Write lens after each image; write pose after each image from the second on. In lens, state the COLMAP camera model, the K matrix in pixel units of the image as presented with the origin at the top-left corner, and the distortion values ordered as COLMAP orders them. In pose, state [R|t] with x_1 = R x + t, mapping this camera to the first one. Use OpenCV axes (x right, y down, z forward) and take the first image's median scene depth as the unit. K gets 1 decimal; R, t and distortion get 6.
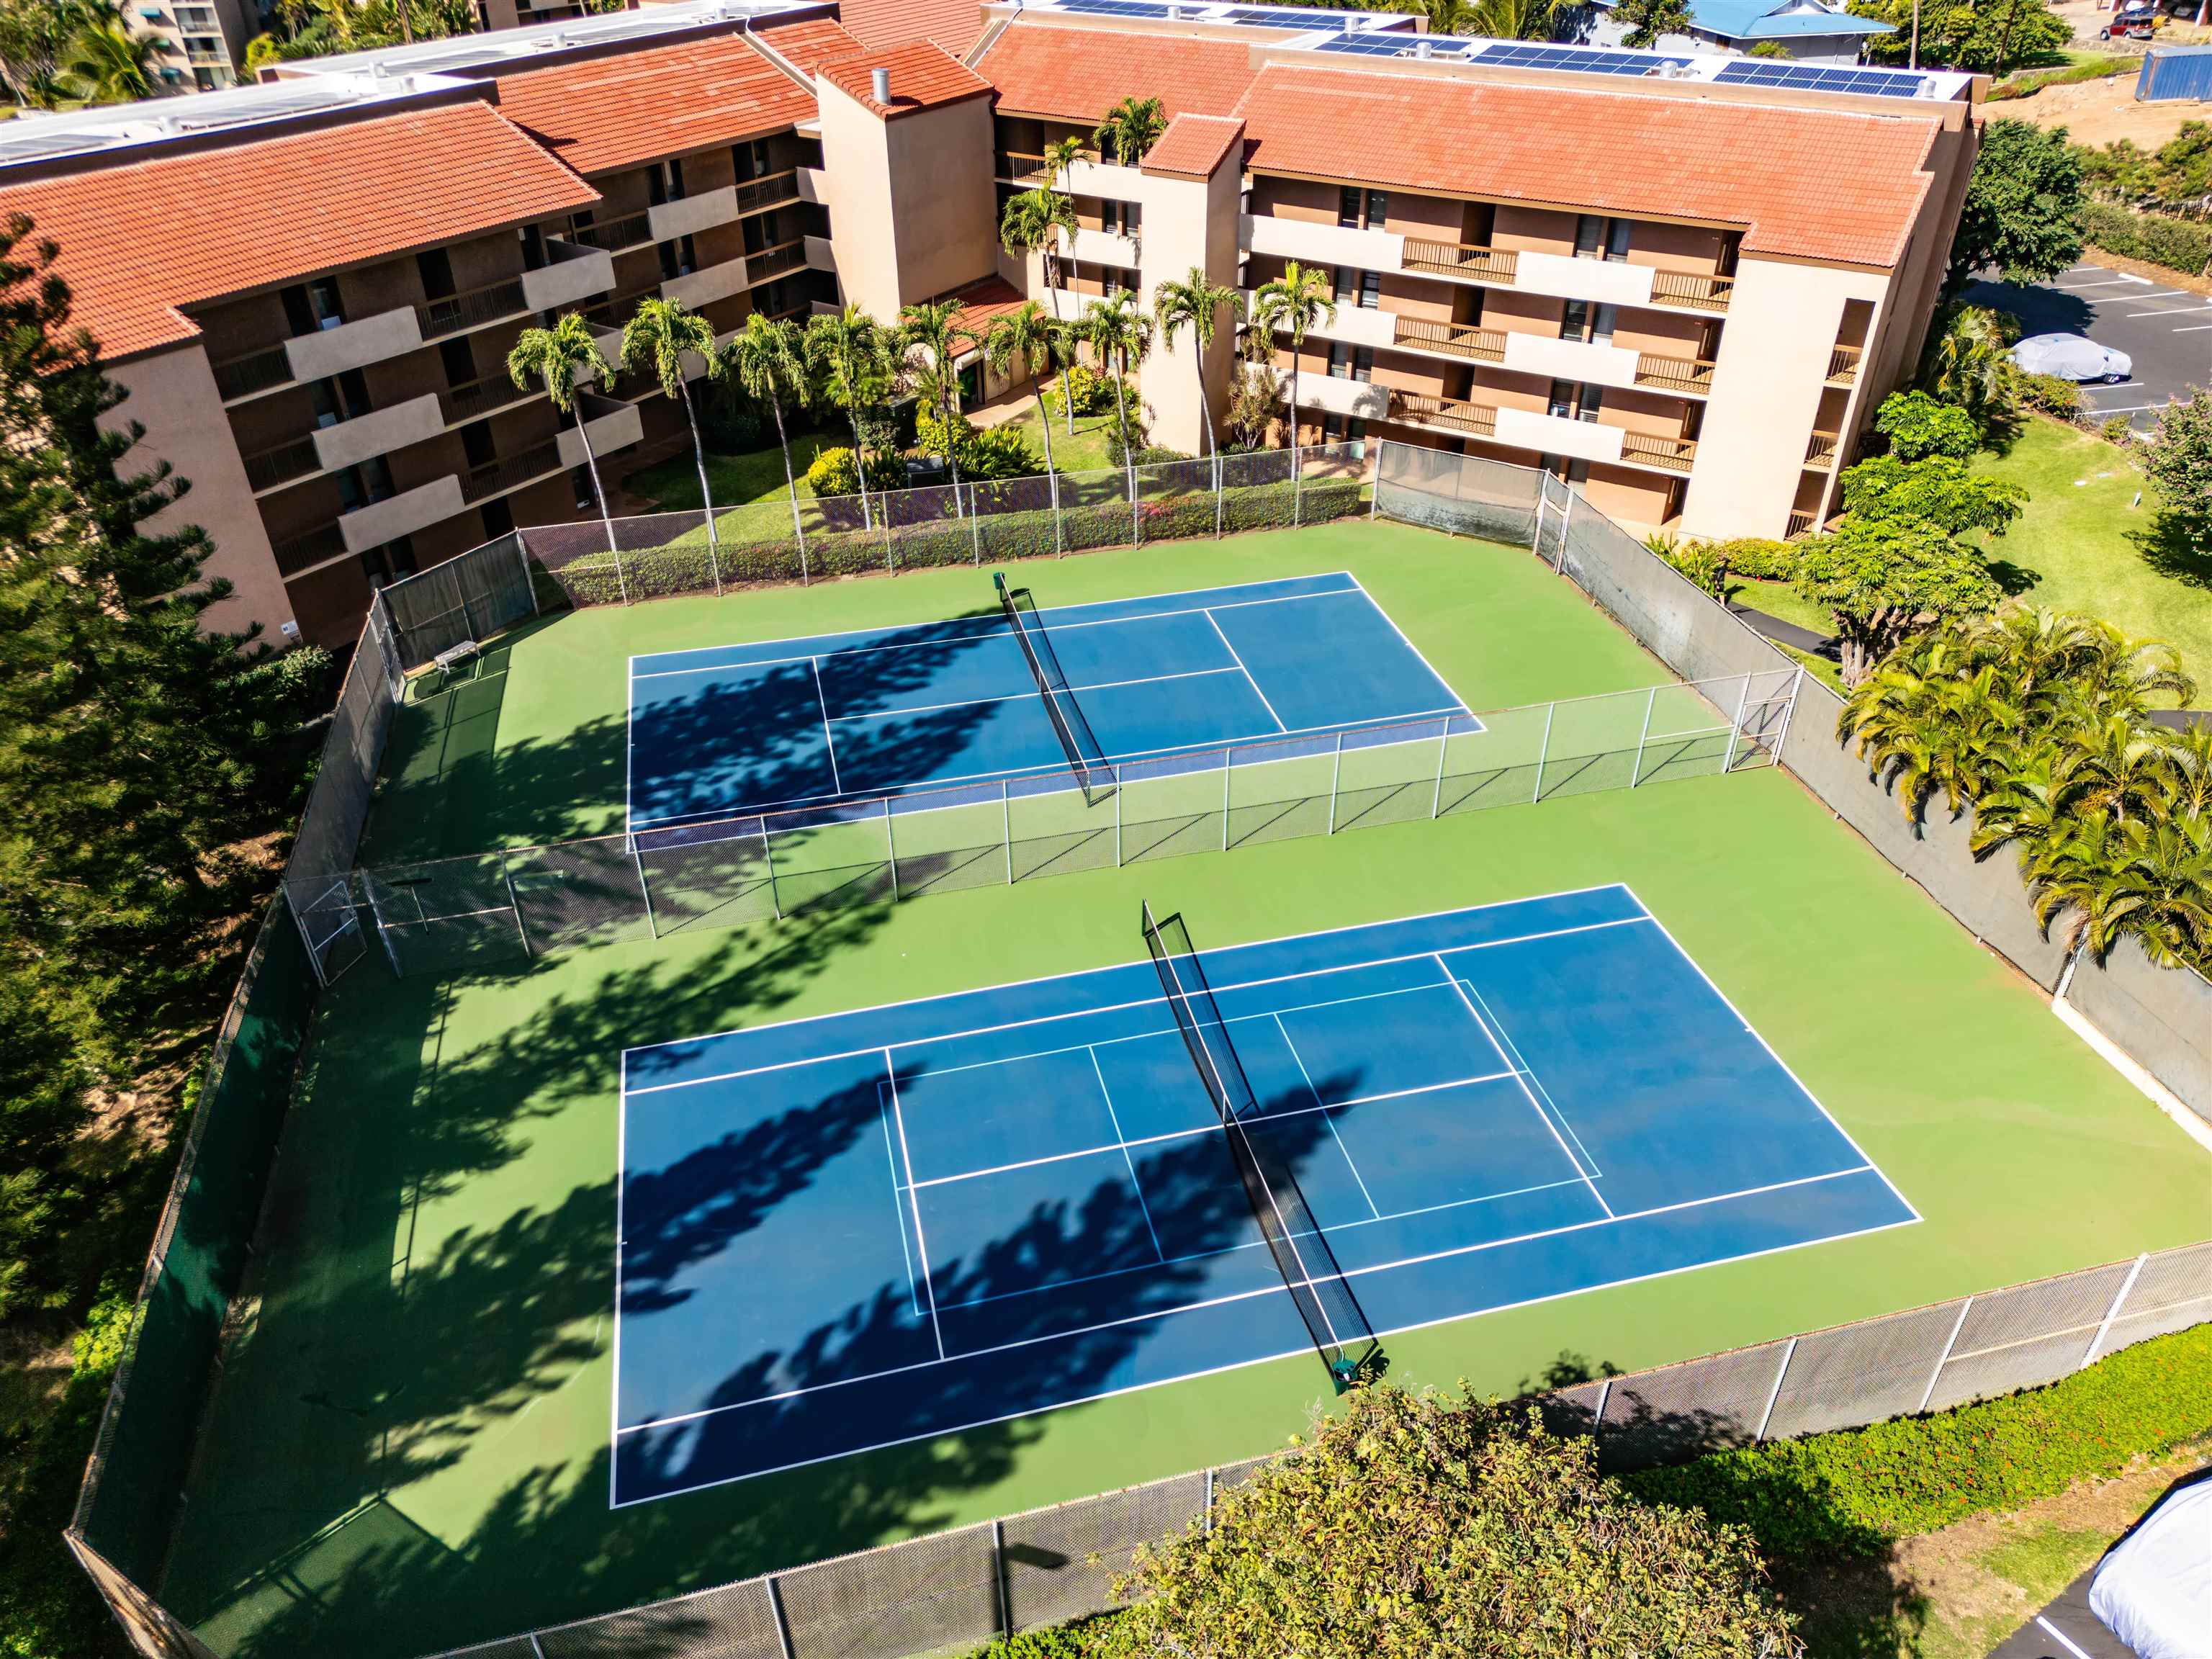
lens RADIAL K [[1585.6, 0, 1134.9], [0, 1585.6, 829.8], [0, 0, 1]] dist [0.050181, -0.008945]
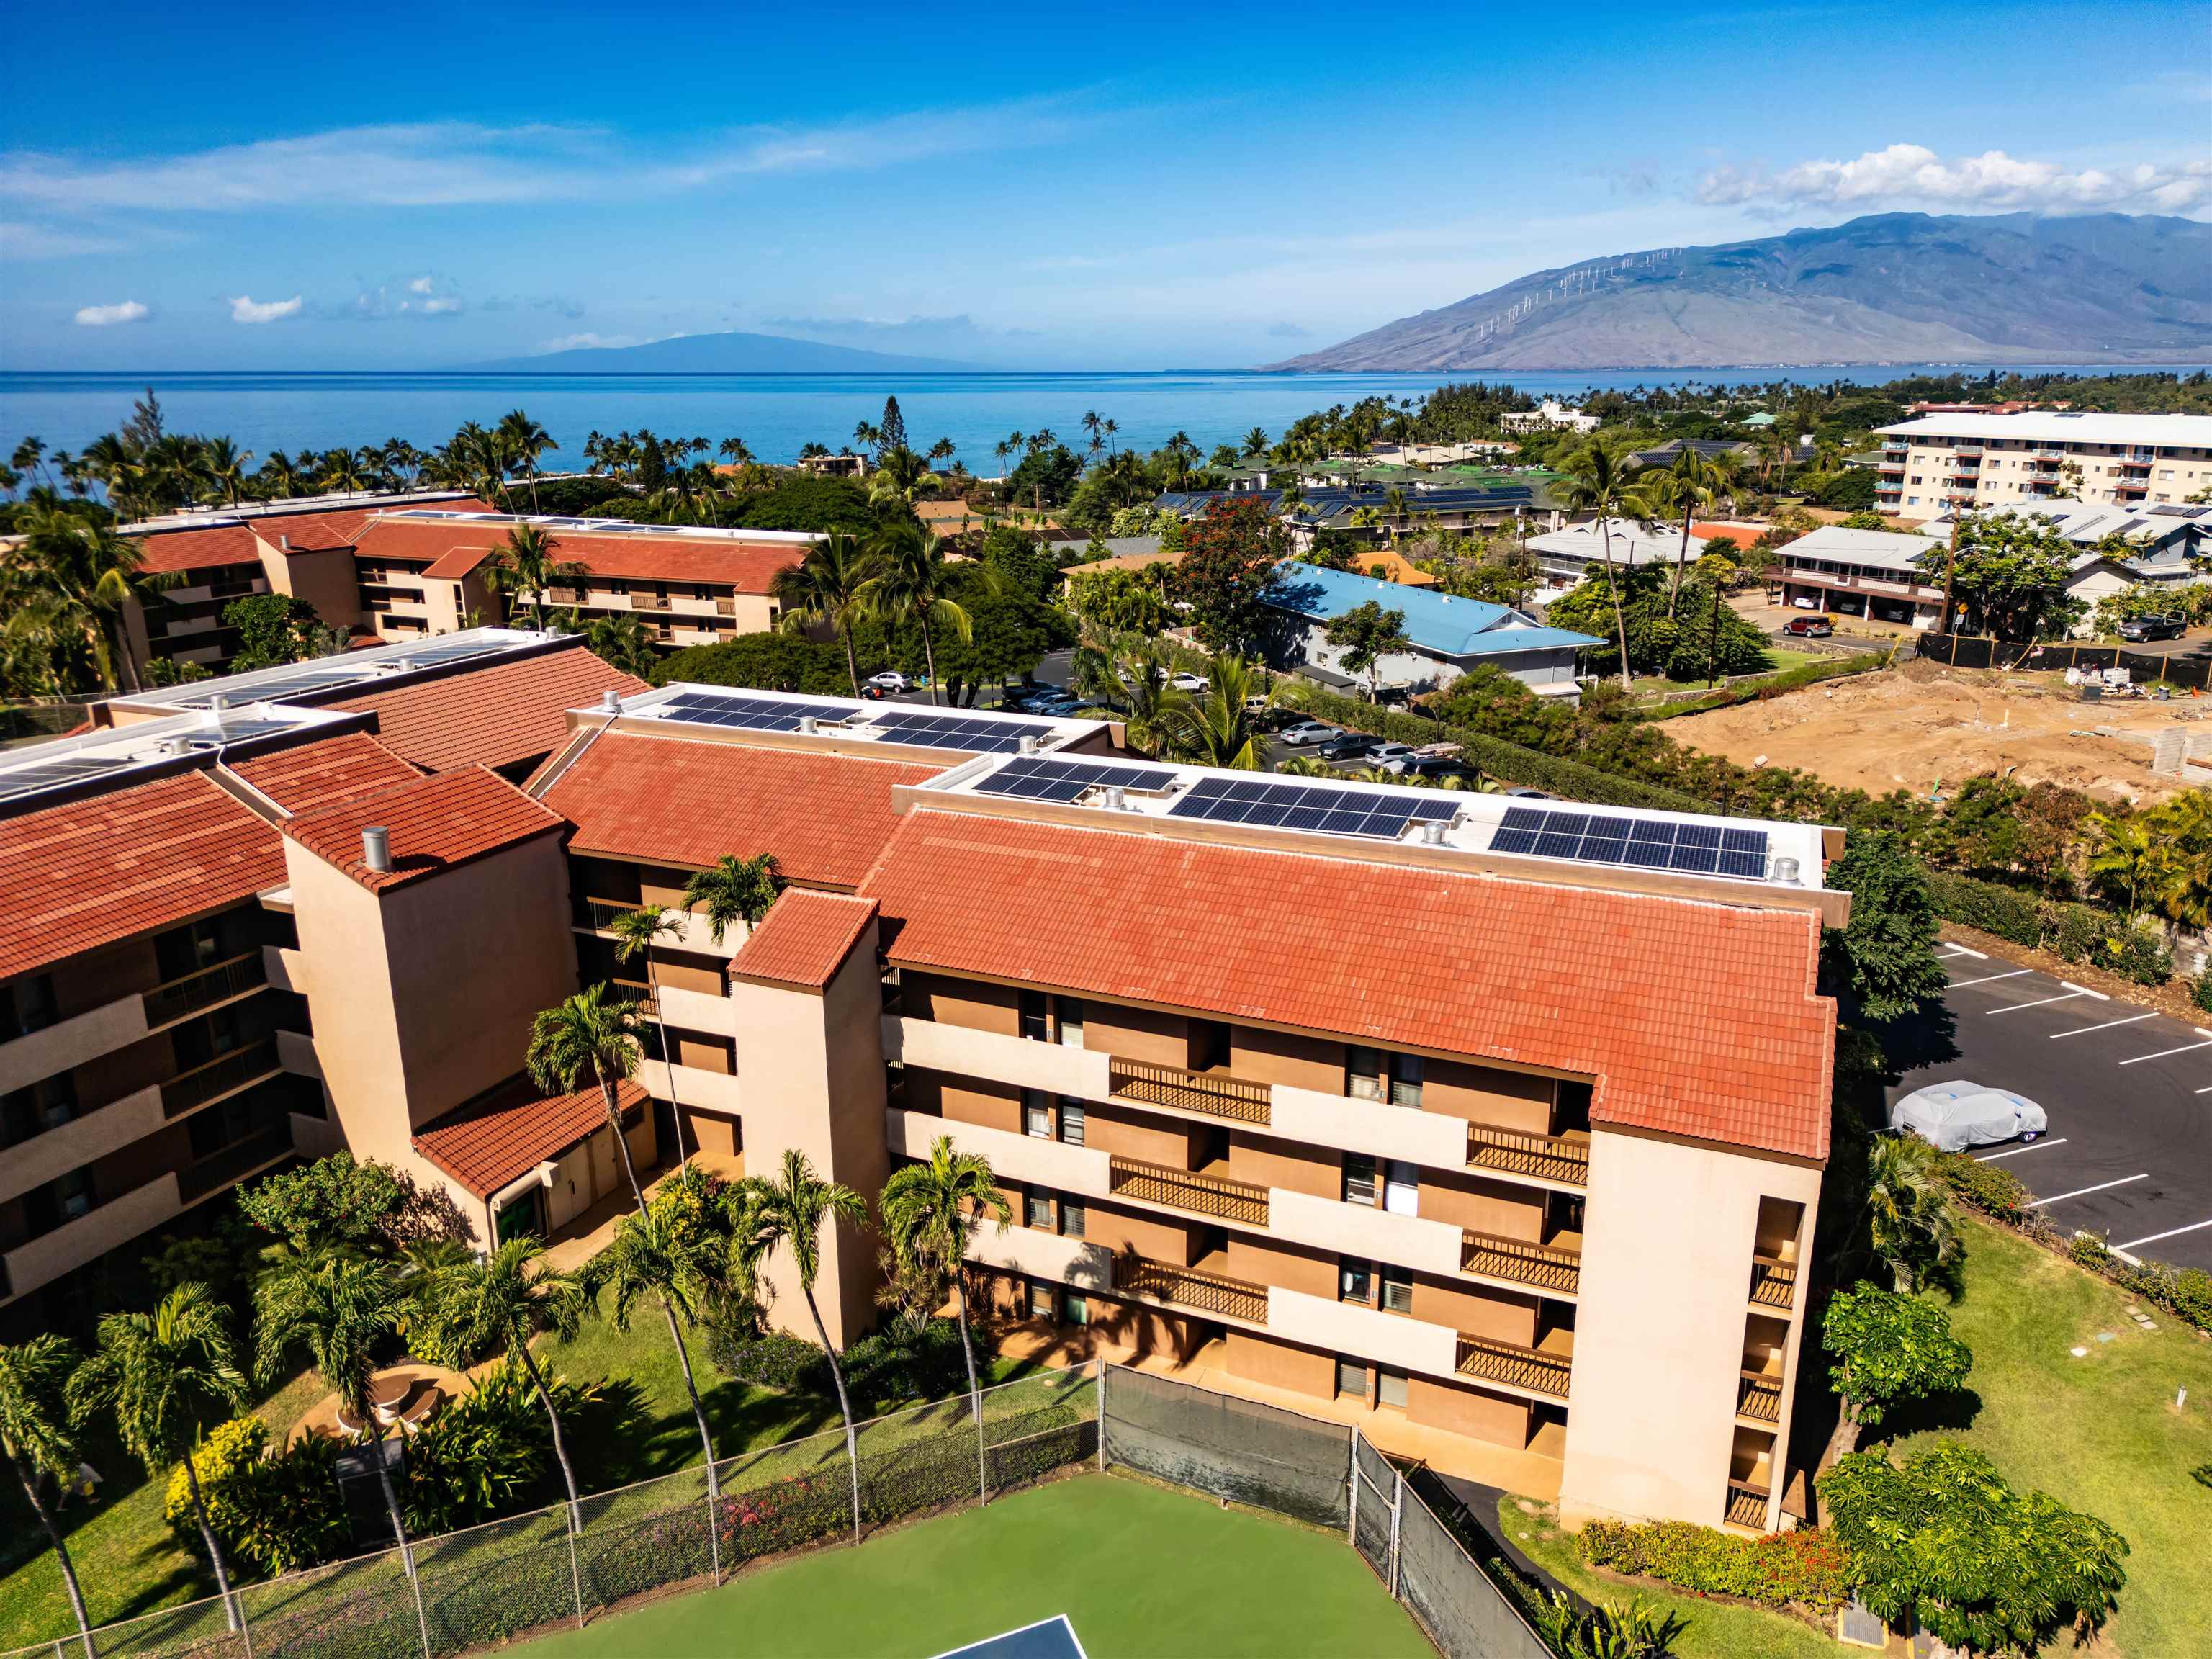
lens RADIAL K [[1570.3, 0, 1163.8], [0, 1570.3, 836.0], [0, 0, 1]] dist [0.139408, -0.183954]
pose [[0.986728, -0.050757, 0.154245, 0.080859], [0.094476, 0.952016, -0.291102, -0.232695], [-0.132068, 0.301811, 0.944176, 0.281181]]
